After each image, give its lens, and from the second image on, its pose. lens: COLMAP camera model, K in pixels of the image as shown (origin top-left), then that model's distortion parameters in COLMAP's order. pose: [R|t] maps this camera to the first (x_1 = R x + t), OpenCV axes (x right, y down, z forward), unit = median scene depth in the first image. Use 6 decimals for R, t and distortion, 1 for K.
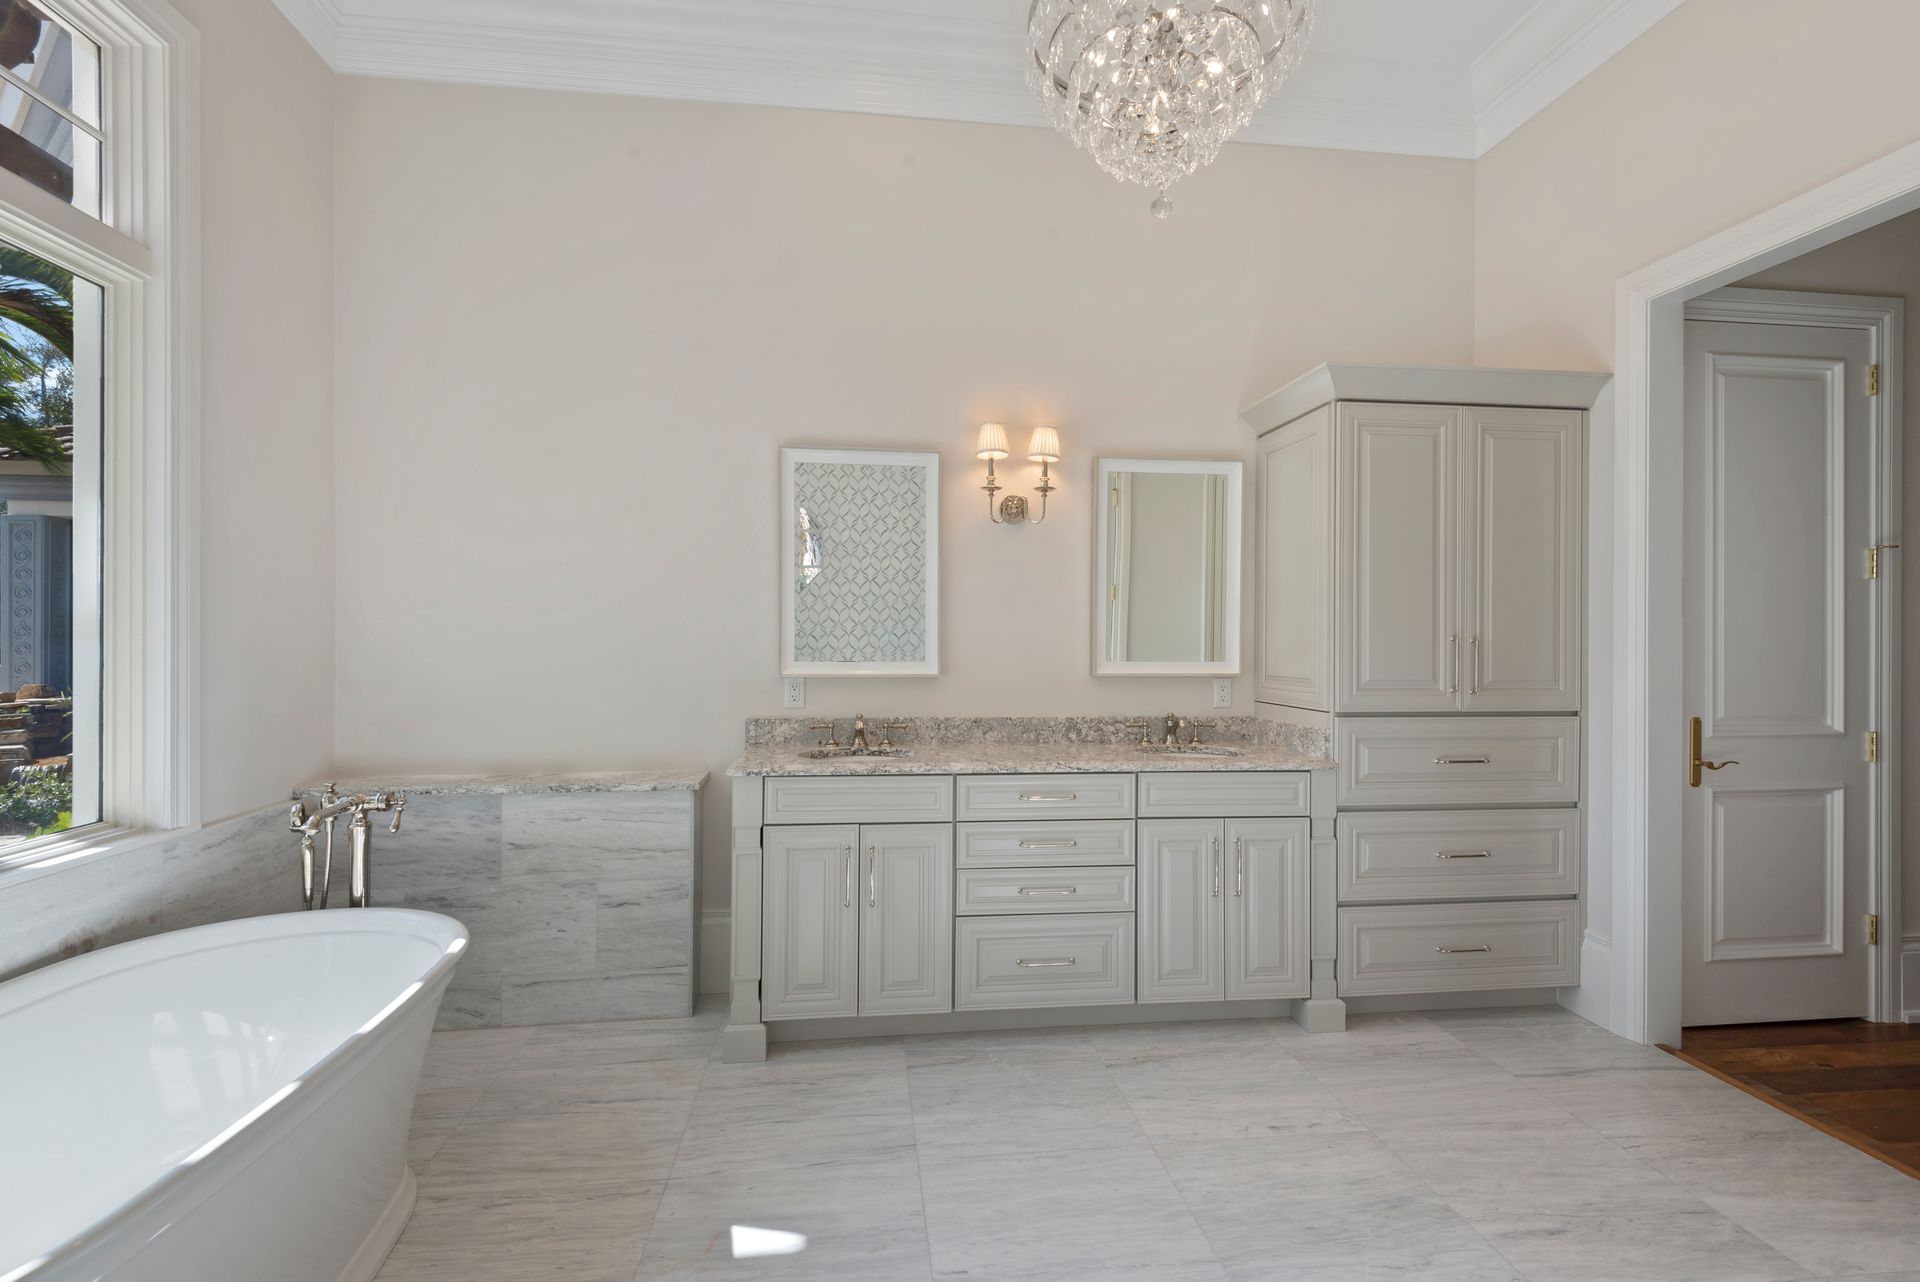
lens RADIAL K [[881.2, 0, 979.1], [0, 881.2, 632.5], [0, 0, 1]] dist [0.035975, -0.017691]
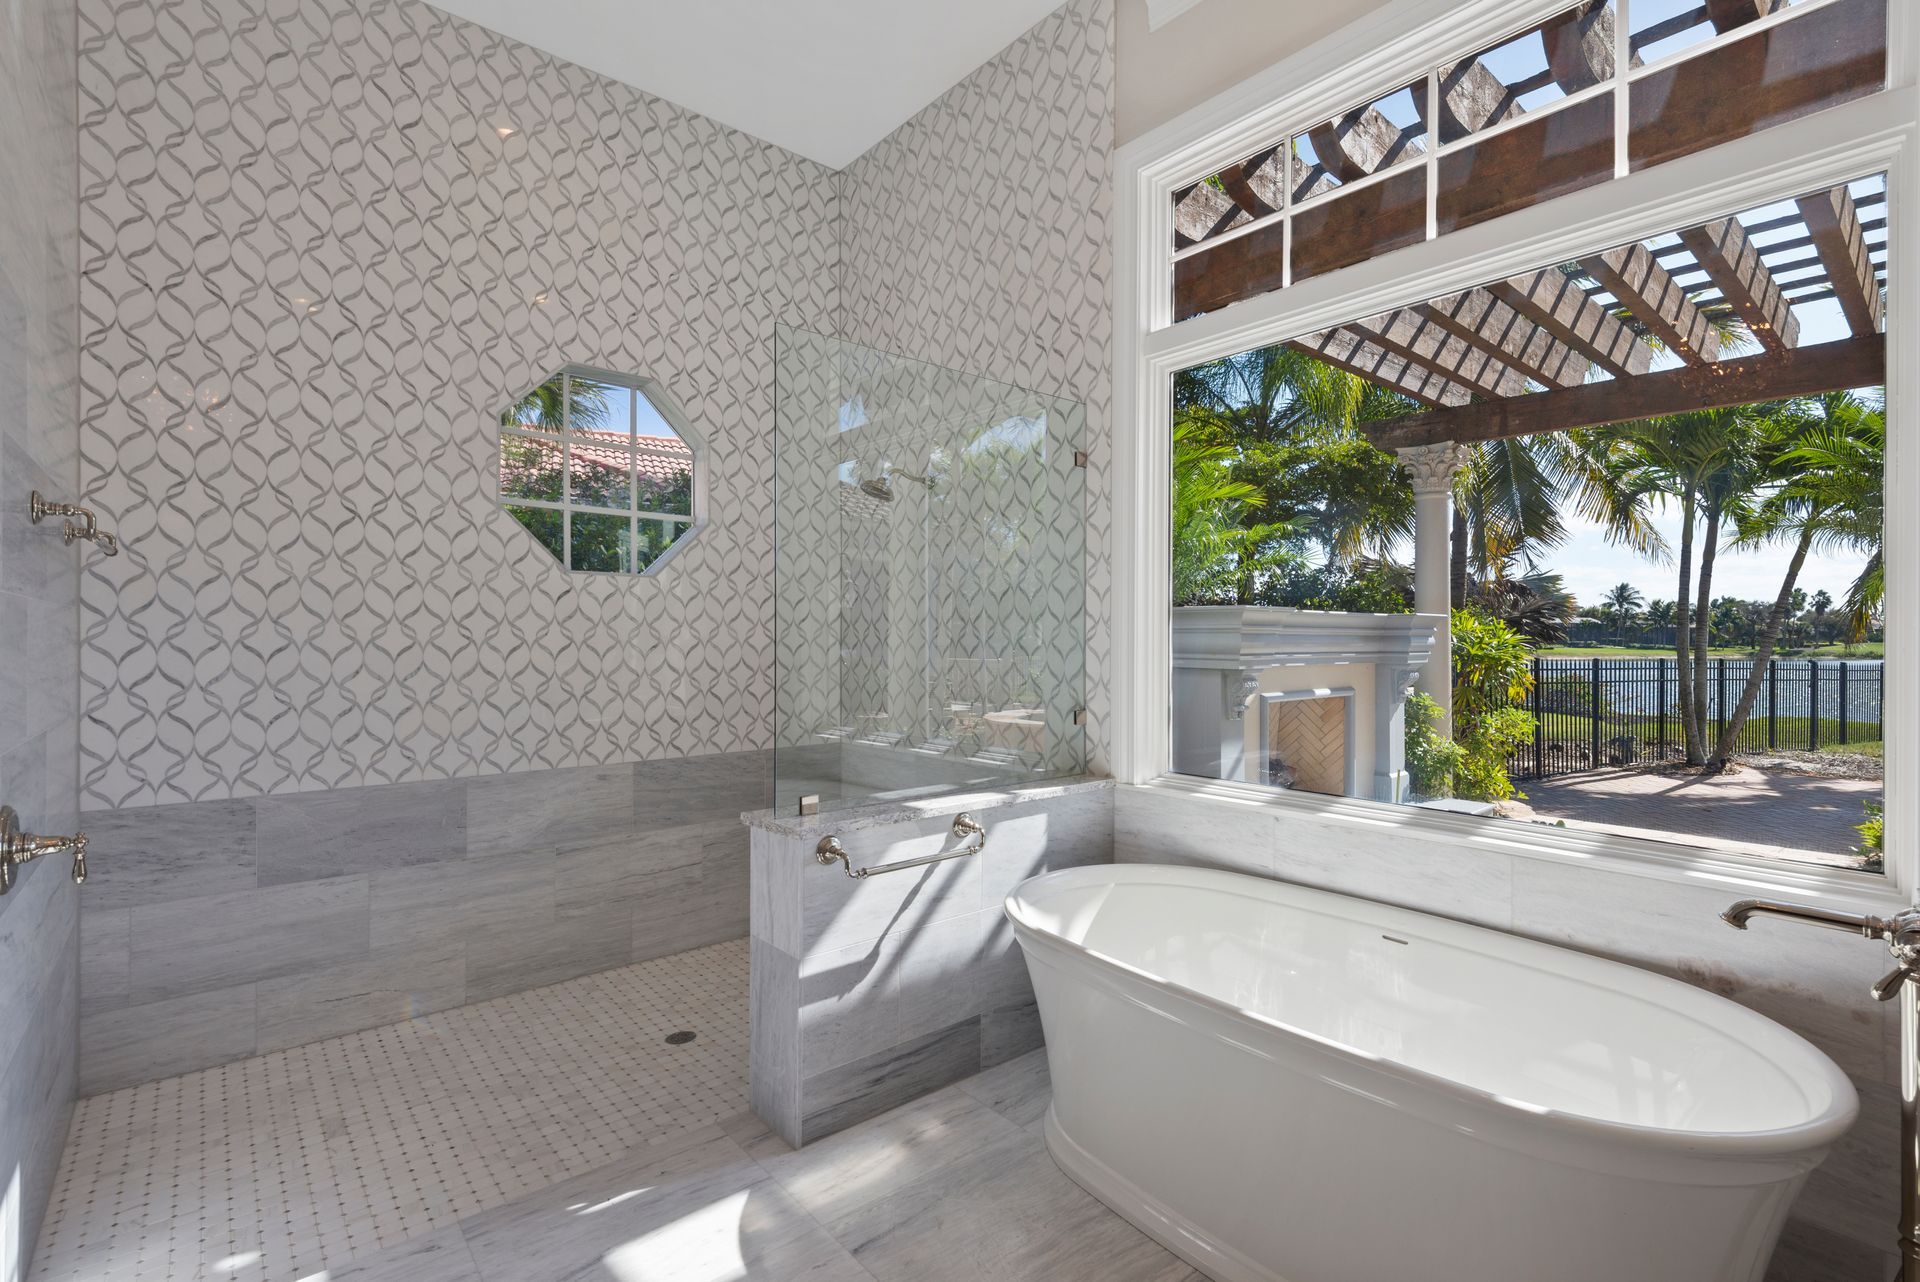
lens RADIAL K [[881.2, 0, 966.2], [0, 881.2, 637.5], [0, 0, 1]] dist [0.035975, -0.017691]
pose [[-0.850537, -0.005844, -0.525882, 0.058466], [-0.004356, 0.999982, -0.004066, 0.014376], [0.525897, -0.001168, -0.850548, 0.944620]]
